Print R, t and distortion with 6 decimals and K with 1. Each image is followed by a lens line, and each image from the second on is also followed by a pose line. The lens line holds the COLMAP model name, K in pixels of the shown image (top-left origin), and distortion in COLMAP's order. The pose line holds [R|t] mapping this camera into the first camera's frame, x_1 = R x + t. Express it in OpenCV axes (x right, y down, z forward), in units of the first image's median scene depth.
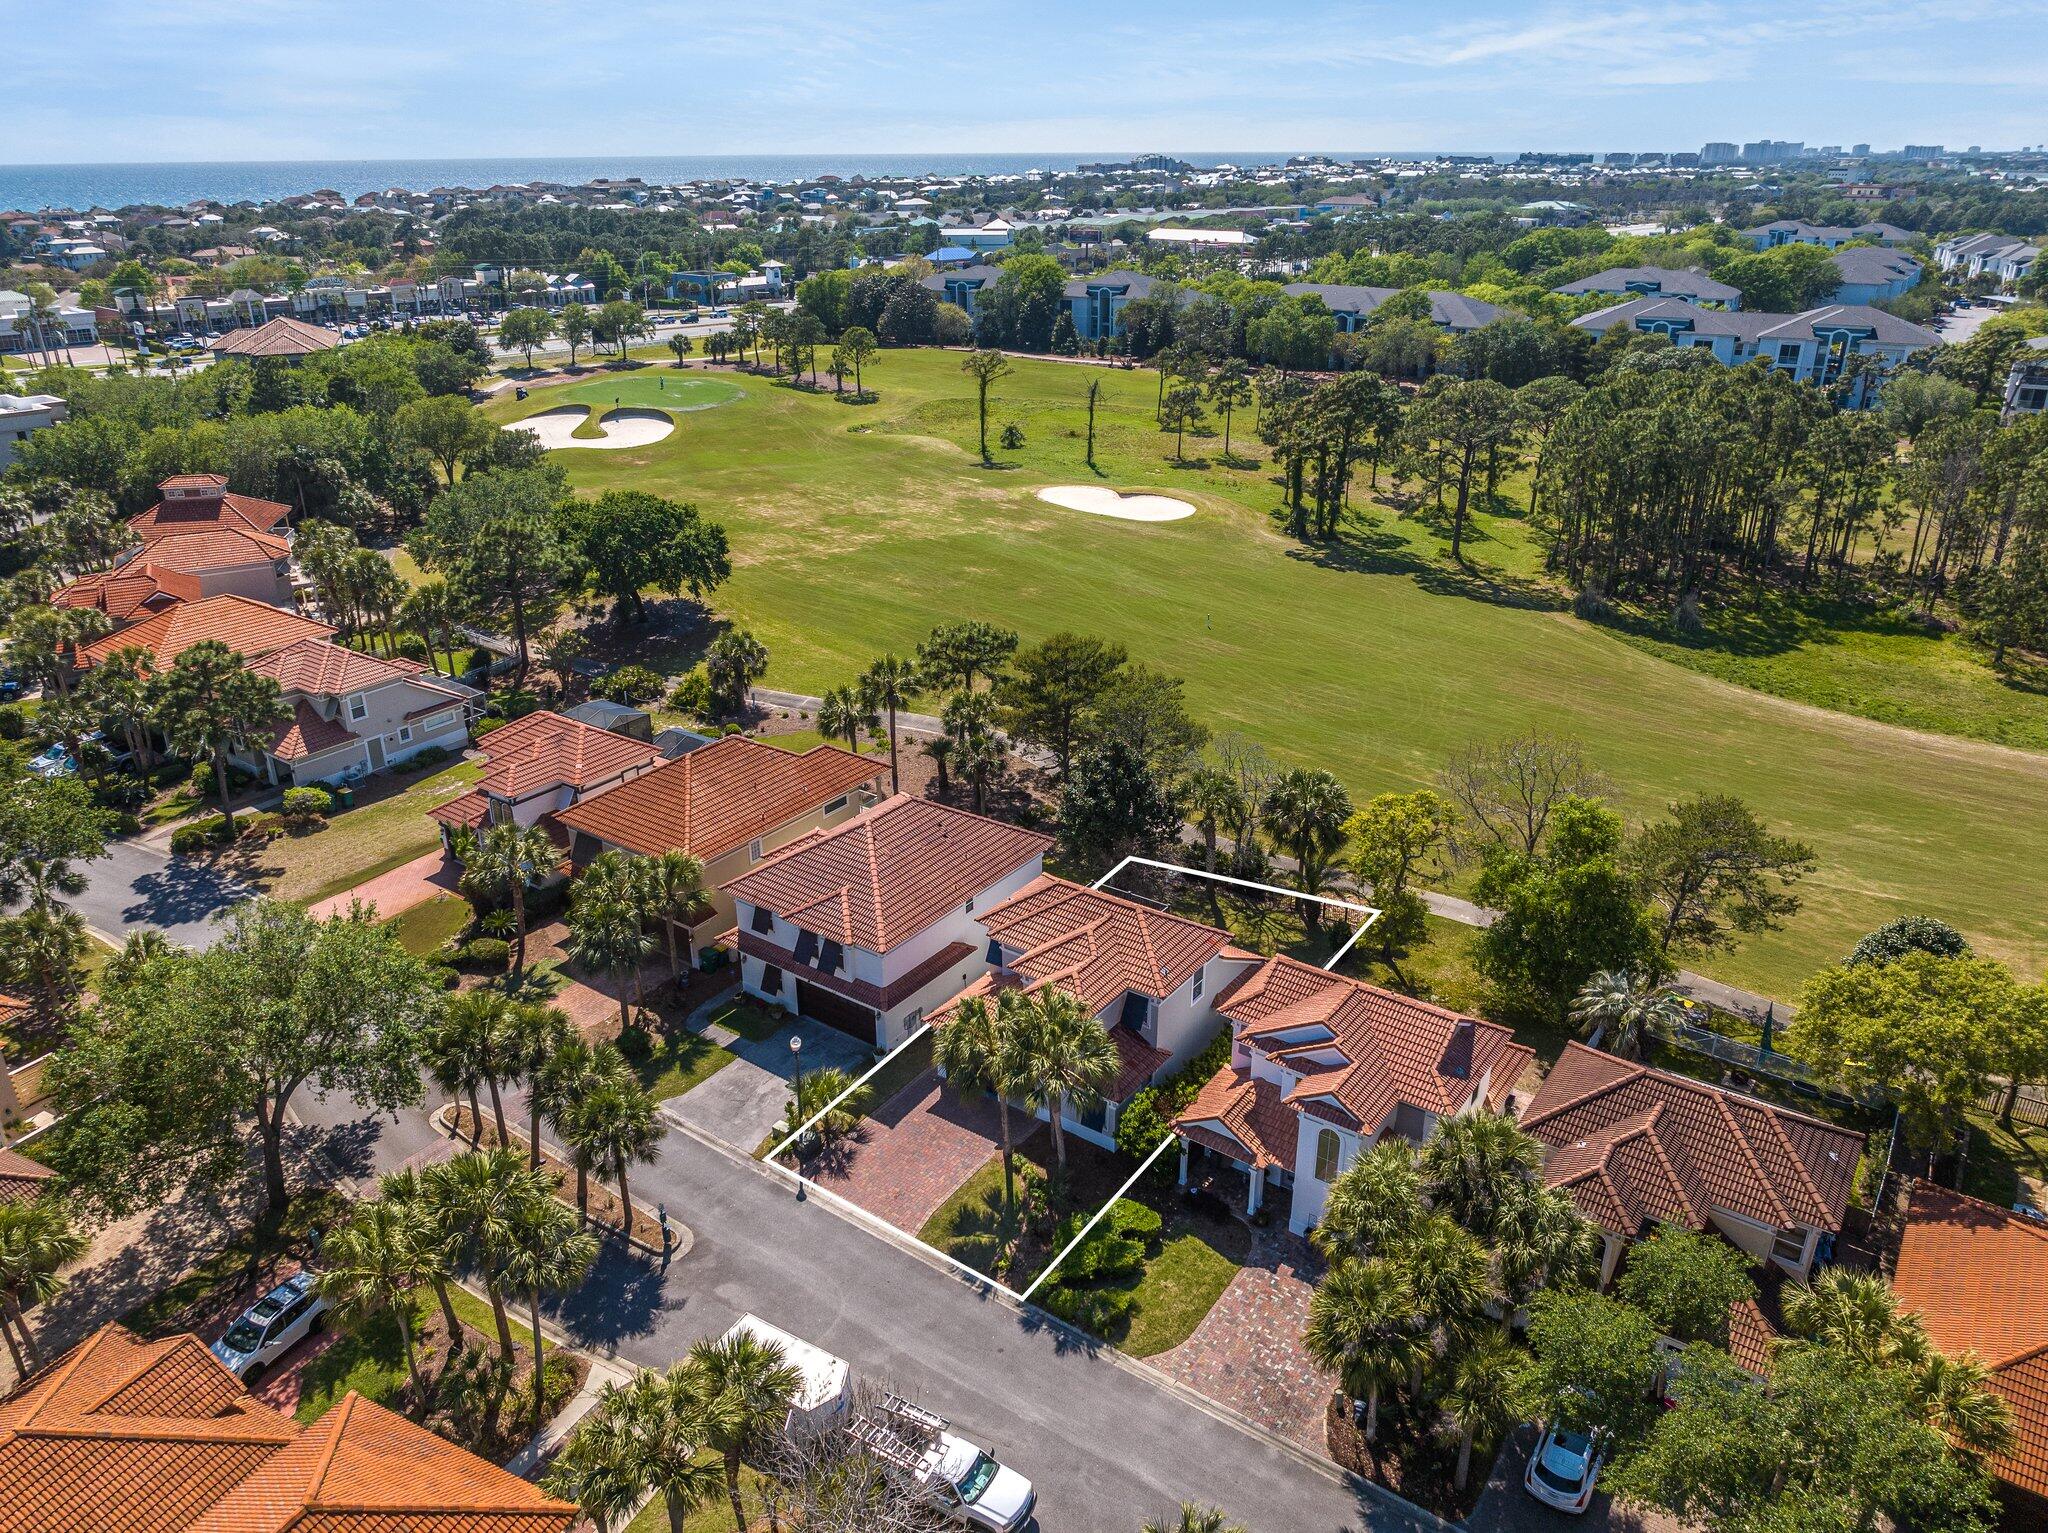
lens RADIAL K [[1450.3, 0, 1018.7], [0, 1450.3, 762.8], [0, 0, 1]] dist [-0.031025, 0.019033]
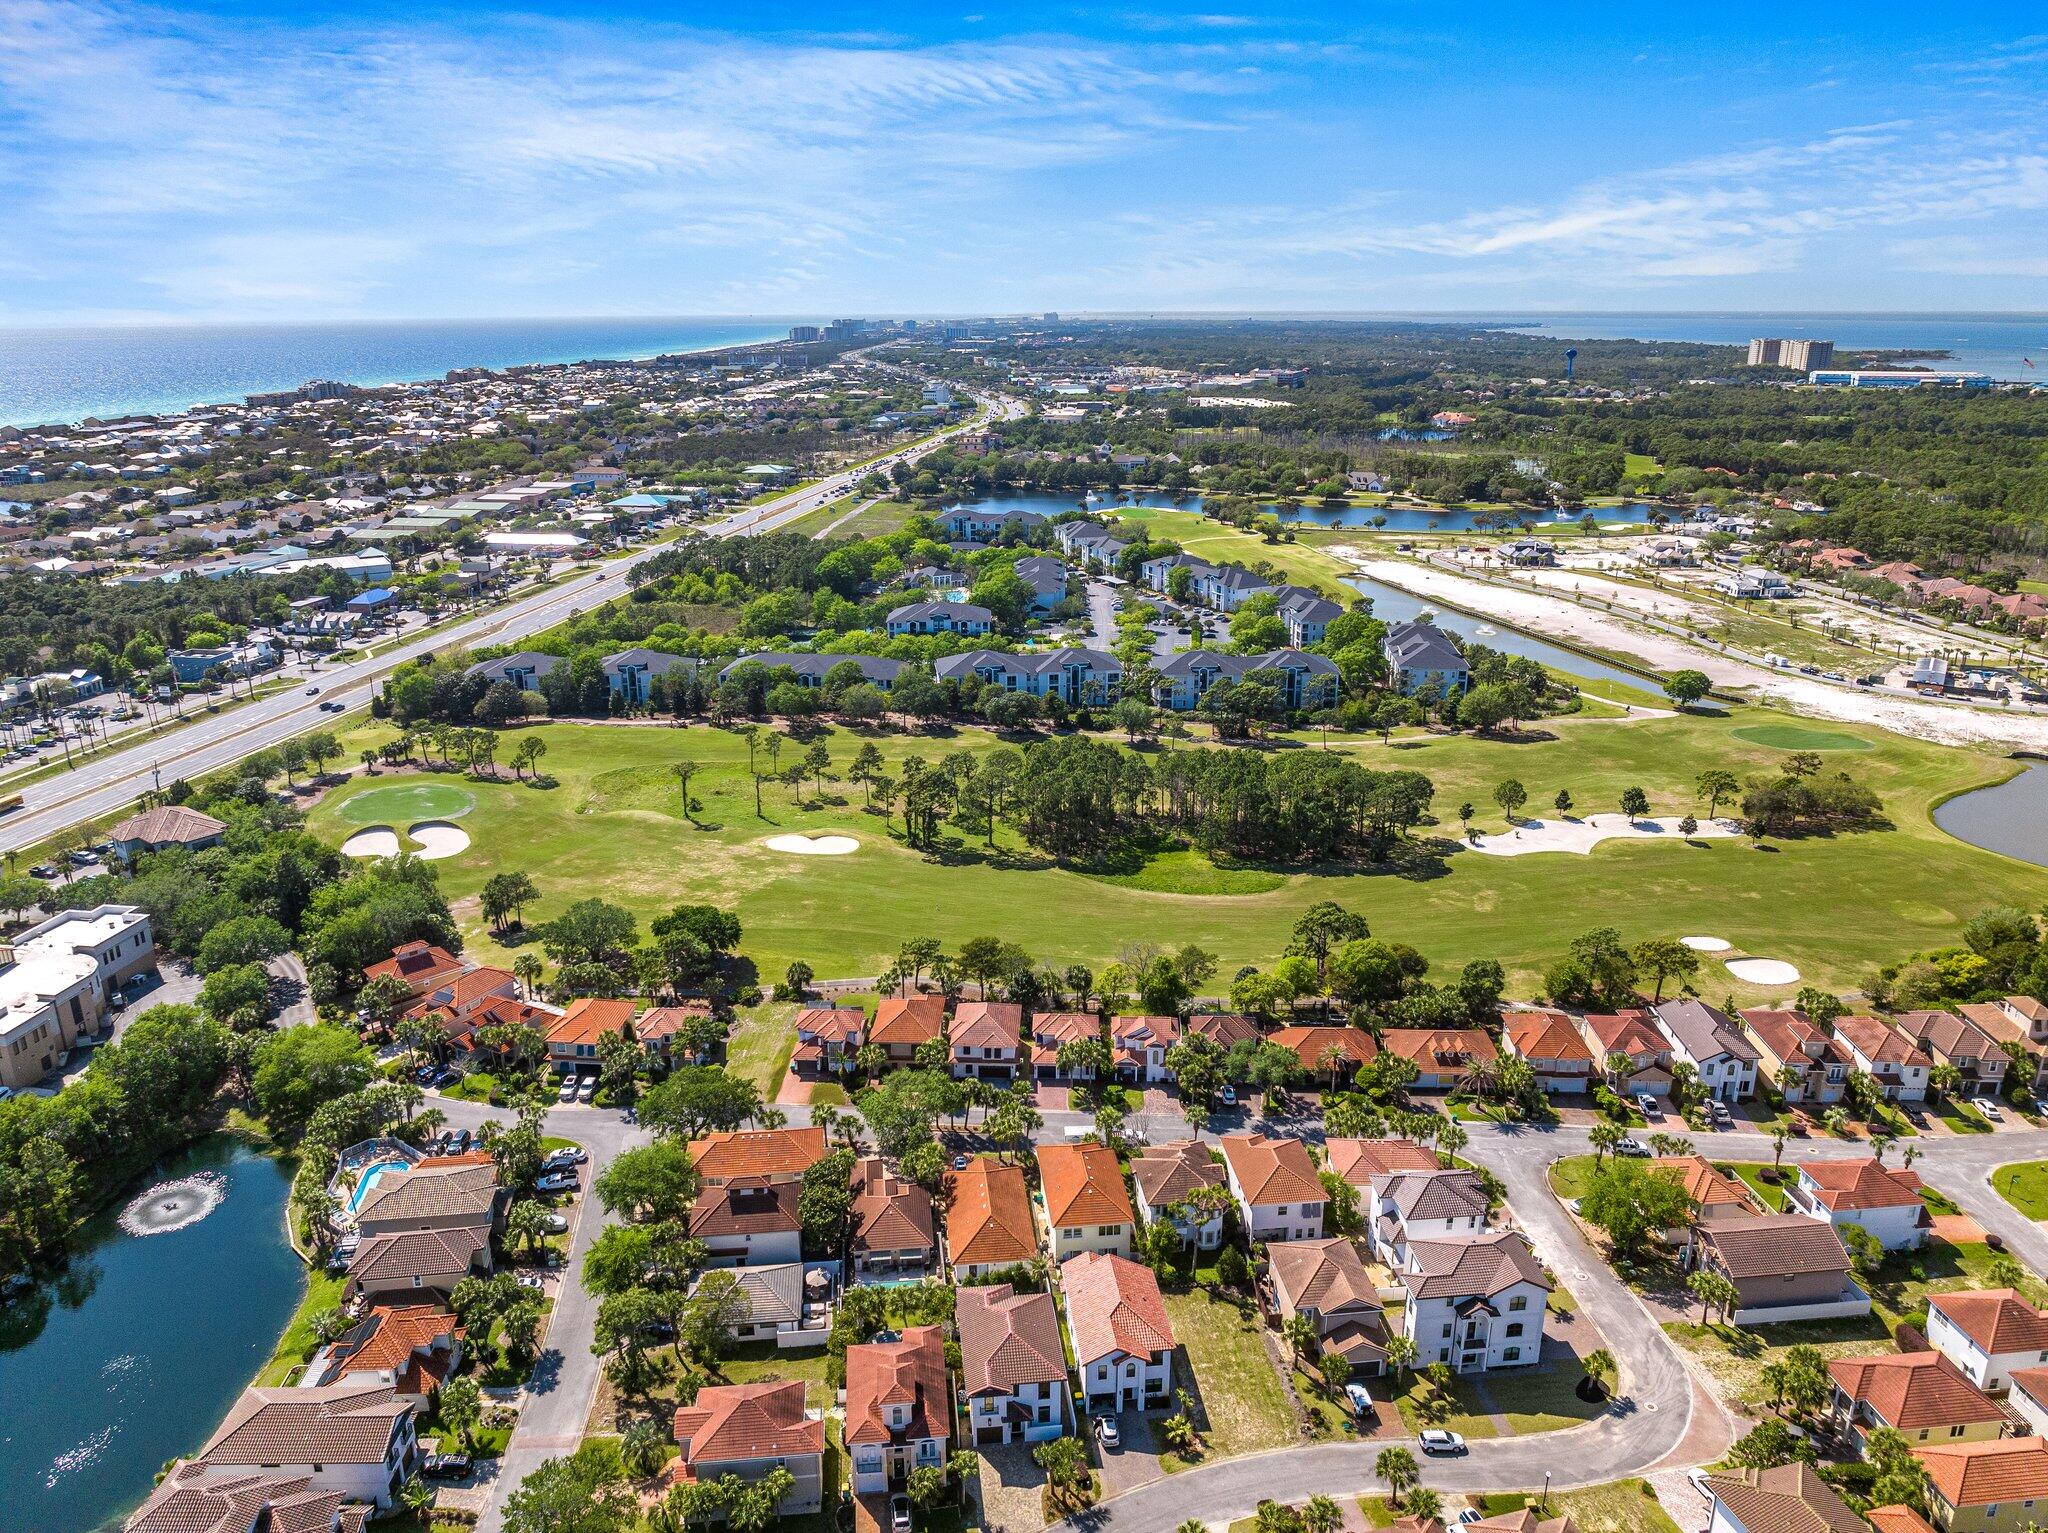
lens RADIAL K [[1450.3, 0, 1028.5], [0, 1450.3, 754.7], [0, 0, 1]] dist [-0.031025, 0.019033]
pose [[0.836742, -0.158319, 0.524212, -0.933147], [0.213086, 0.975980, -0.045365, -0.203163], [-0.504438, 0.149661, 0.850378, -1.082696]]
